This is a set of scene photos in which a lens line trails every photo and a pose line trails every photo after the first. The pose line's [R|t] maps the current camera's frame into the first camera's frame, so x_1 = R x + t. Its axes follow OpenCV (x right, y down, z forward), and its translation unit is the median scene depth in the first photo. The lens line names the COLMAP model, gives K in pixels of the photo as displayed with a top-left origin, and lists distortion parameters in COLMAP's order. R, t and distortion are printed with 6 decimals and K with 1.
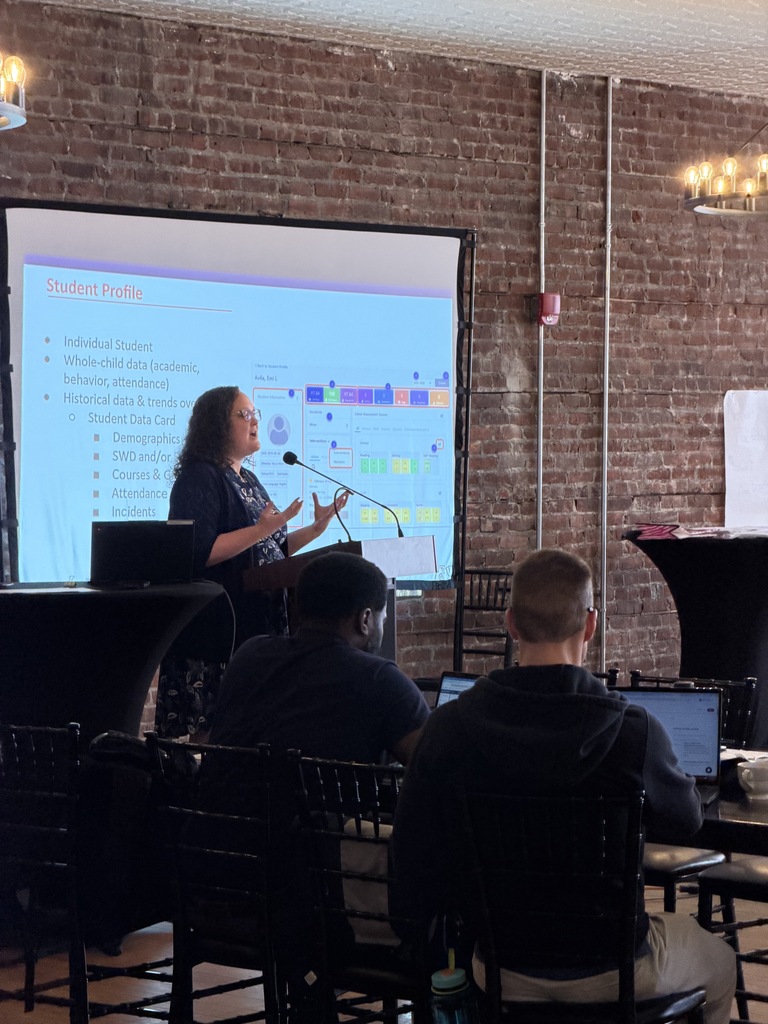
lens RADIAL K [[3060.1, 0, 383.8], [0, 3060.1, 511.5], [0, 0, 1]] dist [0.118175, 0.000000]
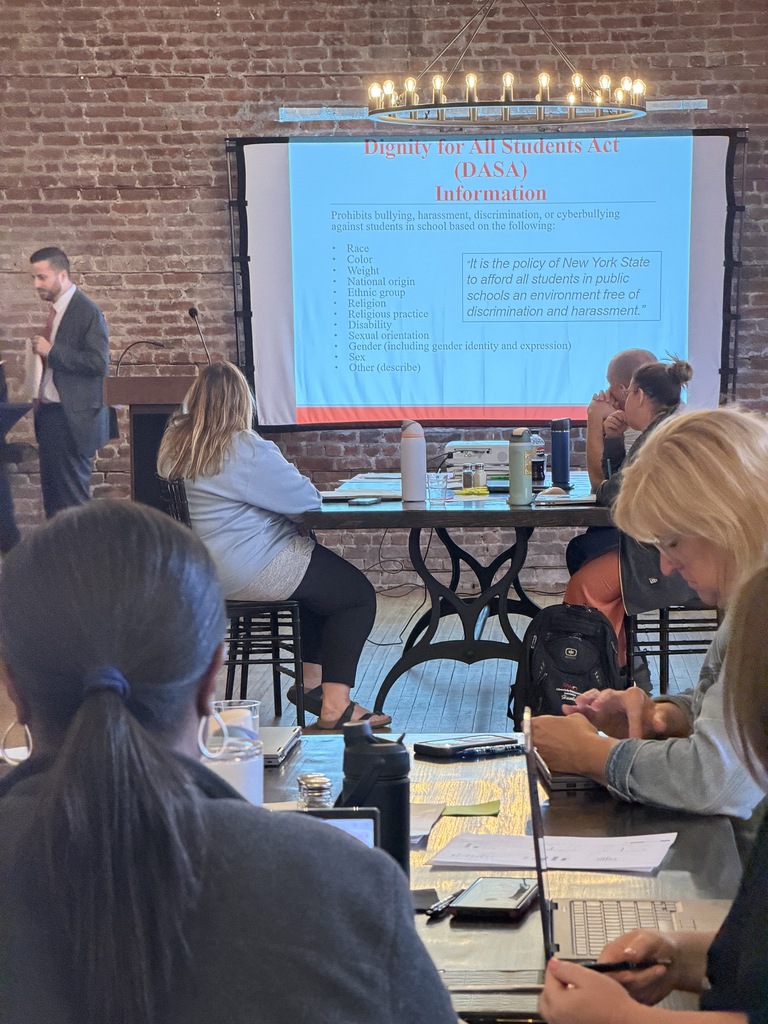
lens RADIAL K [[3060.1, 0, 384.7], [0, 3060.1, 510.9], [0, 0, 1]] dist [0.118175, 0.000000]
pose [[0.650104, 0.037330, -0.758928, 0.907735], [-0.005957, 0.999012, 0.044037, 0.005842], [0.759822, -0.024108, 0.649684, 0.119137]]
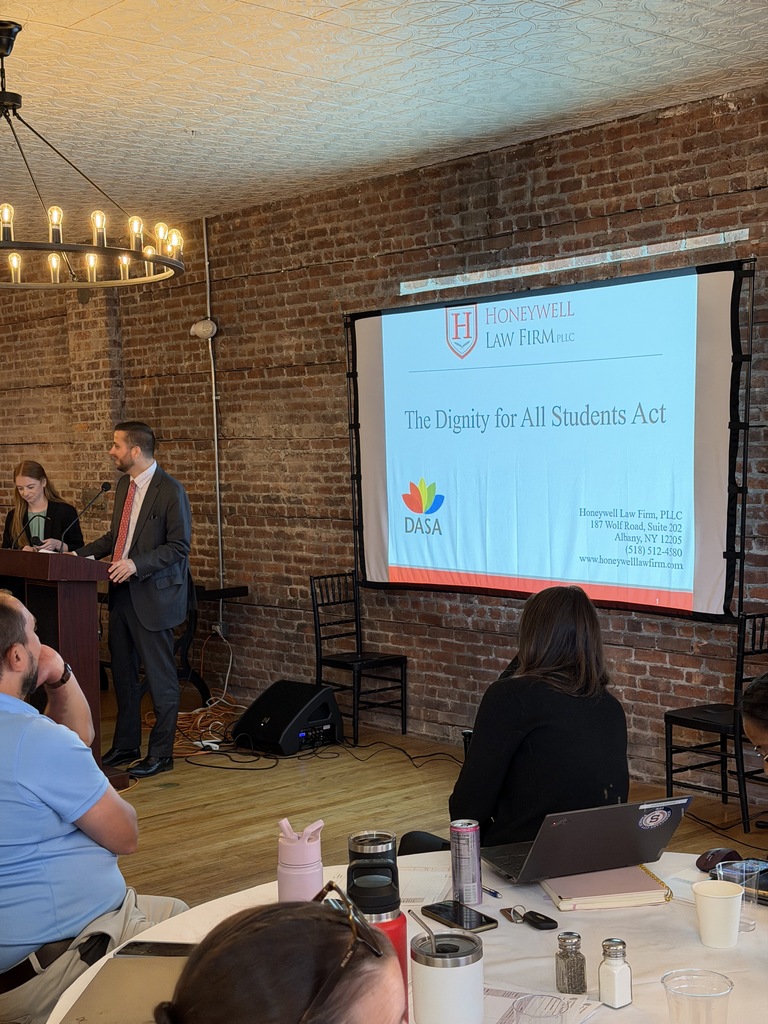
lens RADIAL K [[1414.7, 0, 384.8], [0, 1414.7, 516.5], [0, 0, 1]] dist [0.066008, 0.000000]
pose [[-0.100236, 0.054983, -0.993443, 0.524694], [0.000277, 0.998473, 0.055234, -0.037546], [0.994964, 0.005261, -0.100098, 0.991802]]
